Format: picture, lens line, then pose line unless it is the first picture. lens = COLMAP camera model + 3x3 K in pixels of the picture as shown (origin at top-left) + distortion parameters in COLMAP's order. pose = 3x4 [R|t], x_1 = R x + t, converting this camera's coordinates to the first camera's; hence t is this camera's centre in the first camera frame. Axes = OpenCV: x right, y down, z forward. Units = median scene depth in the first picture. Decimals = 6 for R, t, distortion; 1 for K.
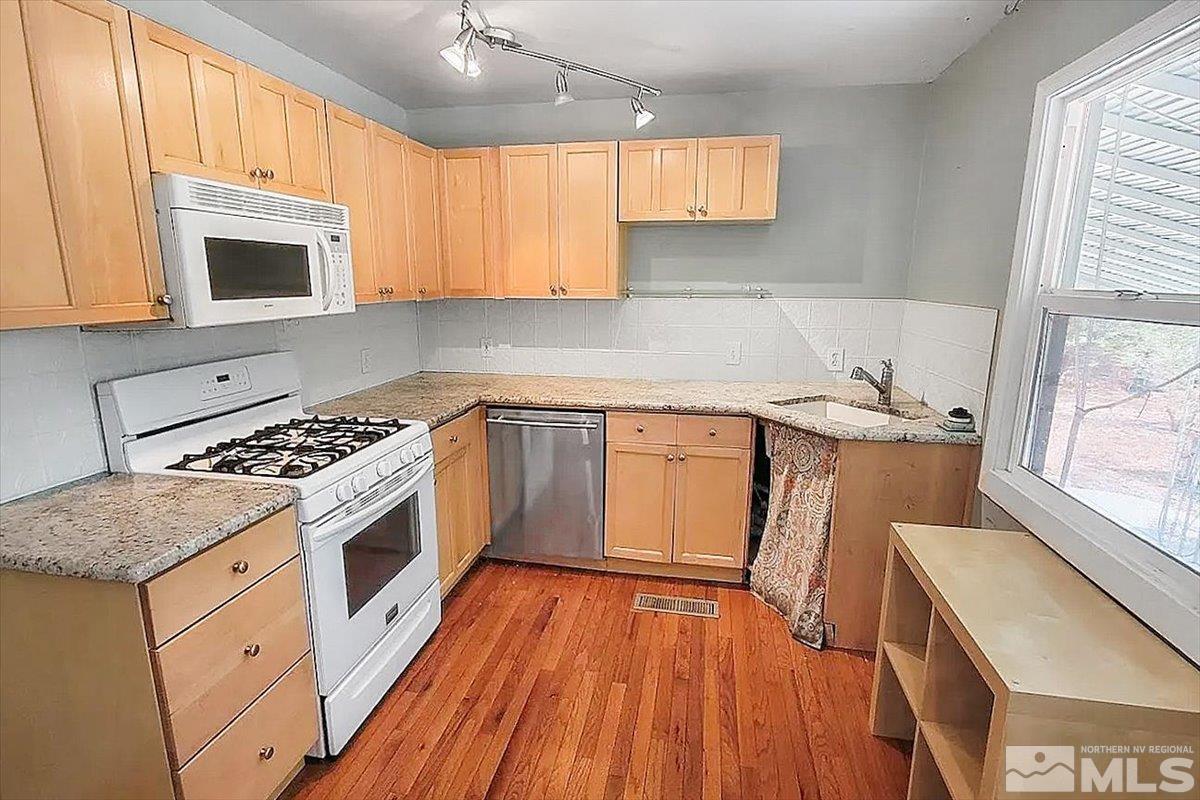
lens RADIAL K [[587.6, 0, 600.0], [0, 587.6, 400.0], [0, 0, 1]] dist [-0.001567, -0.000534]
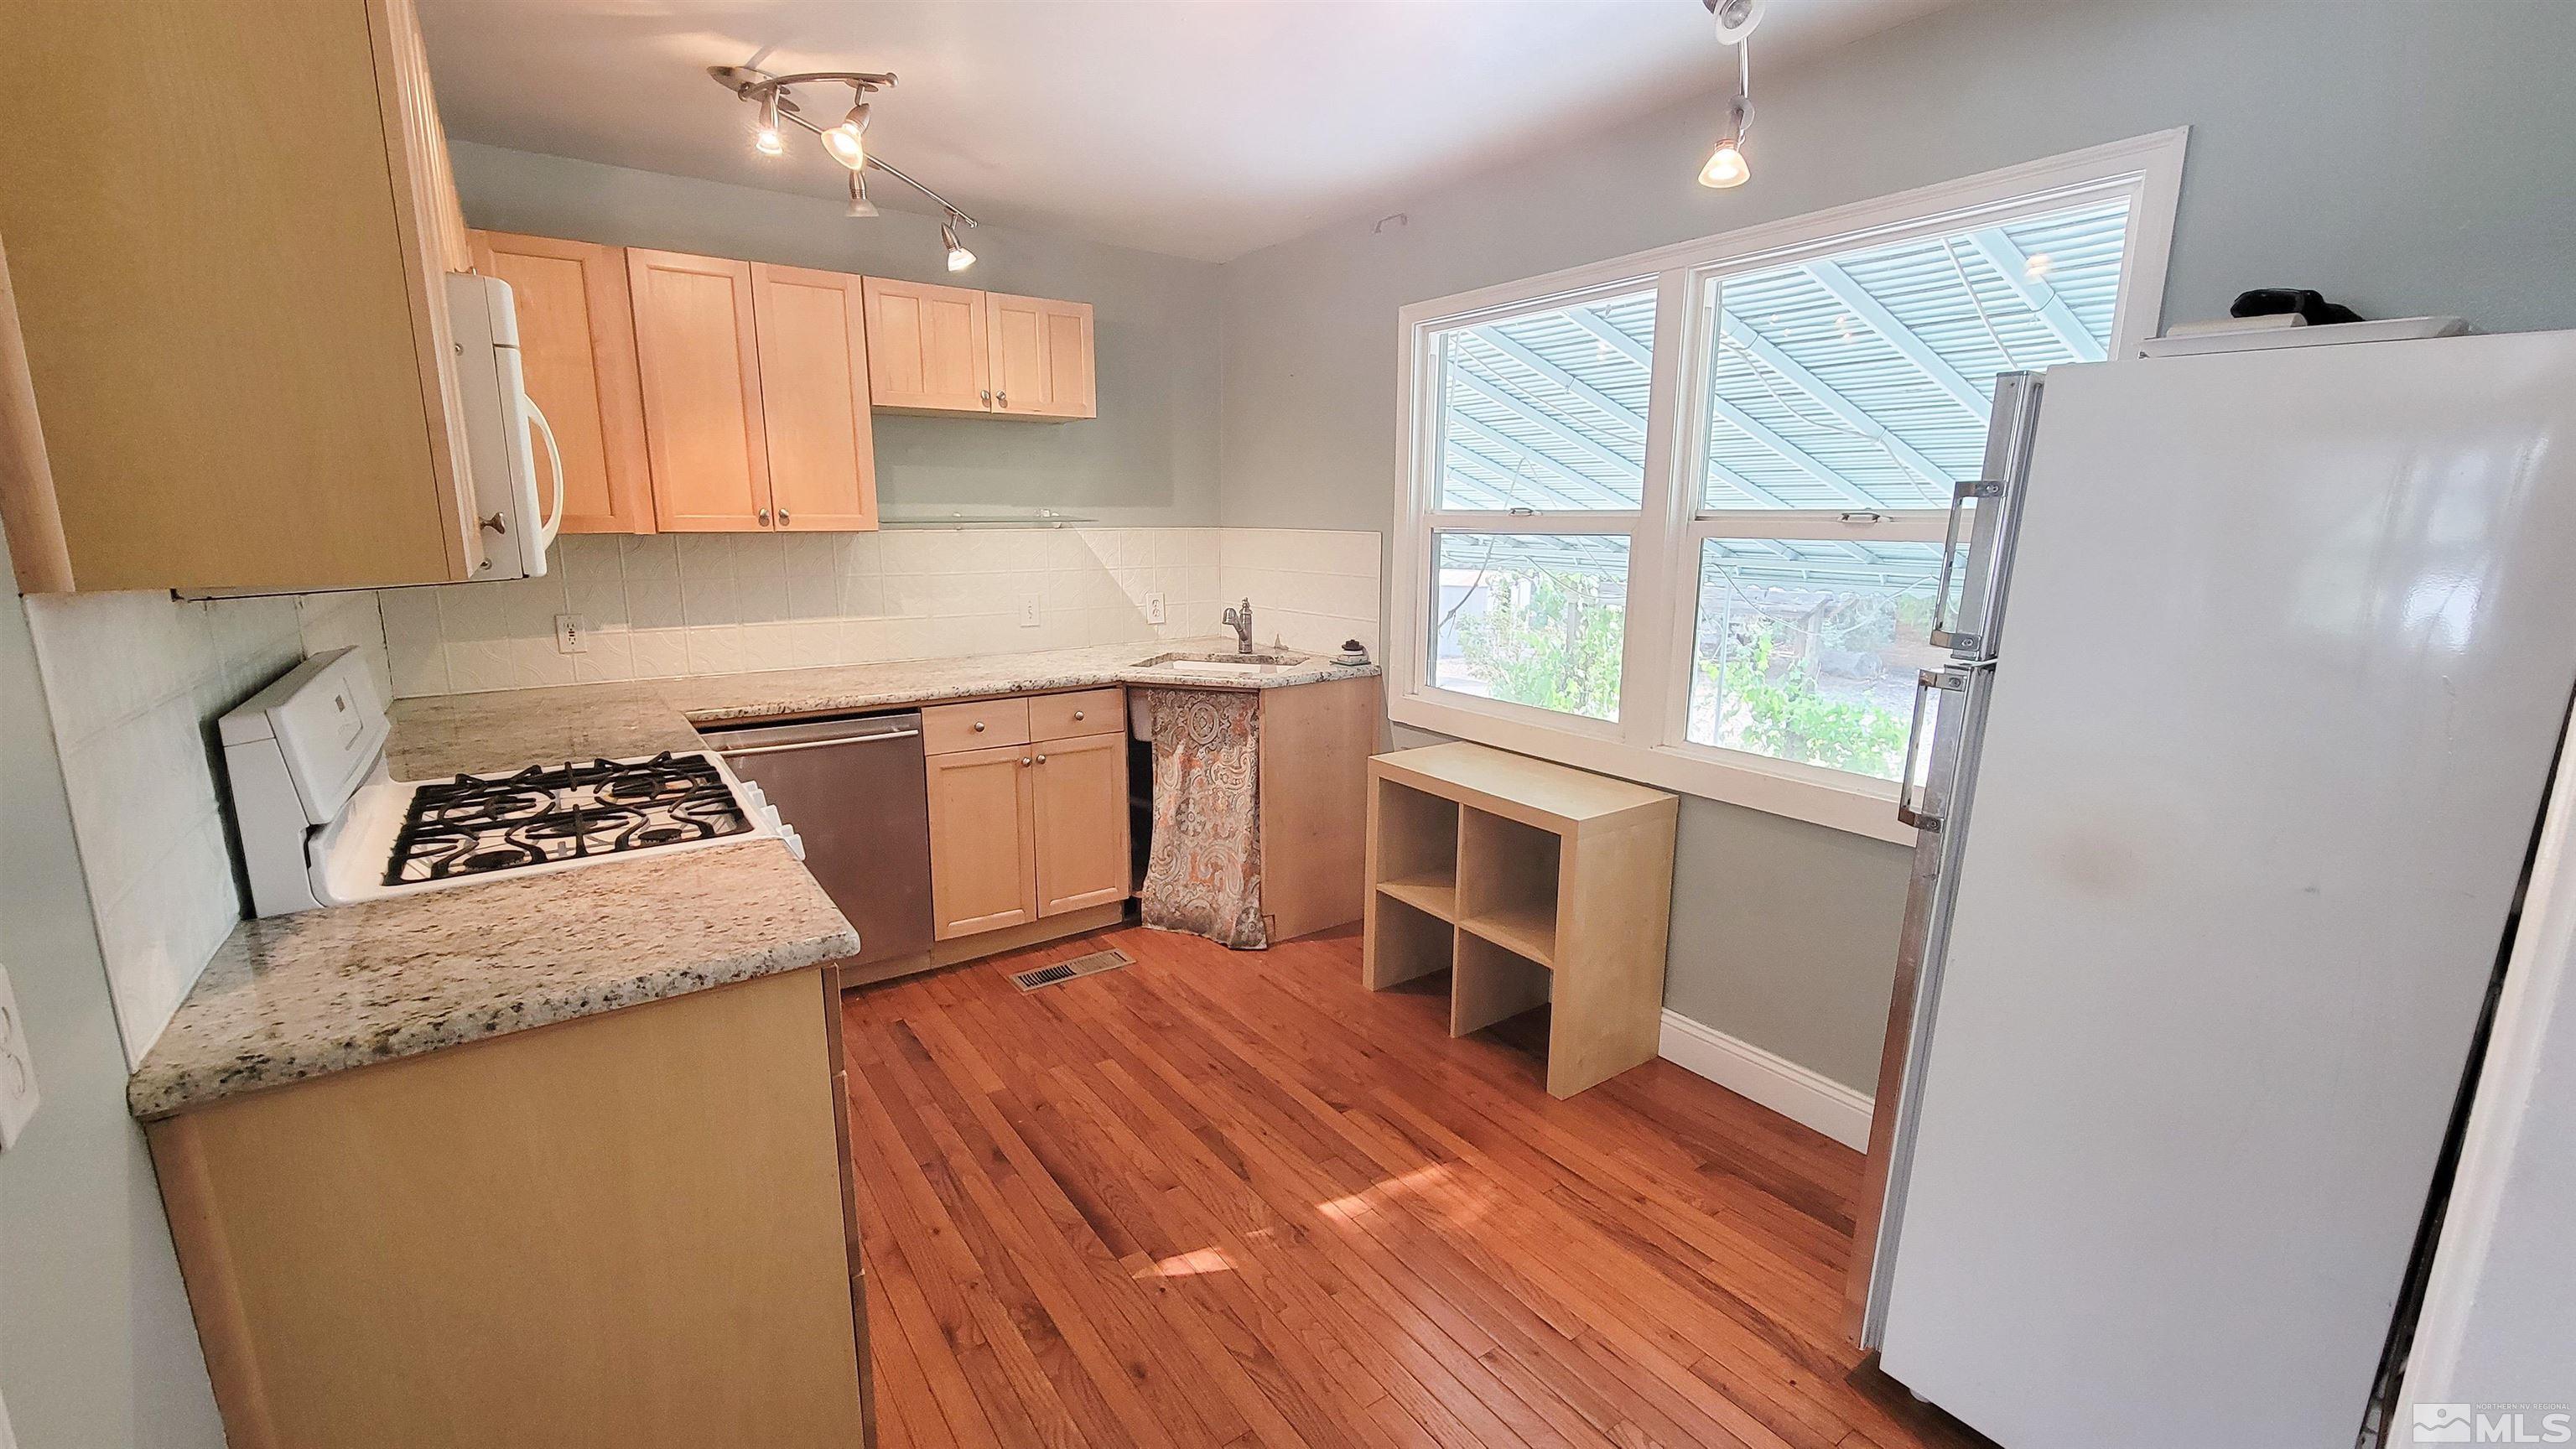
lens RADIAL K [[1037.7, 0, 1288.0], [0, 1037.7, 724.5], [0, 0, 1]] dist [-0.015774, -0.000011]
pose [[0.693575, -0.142494, 0.706151, -0.535529], [0.142211, 0.988035, 0.059696, 0.028015], [-0.706208, 0.059019, 0.705540, -0.061185]]
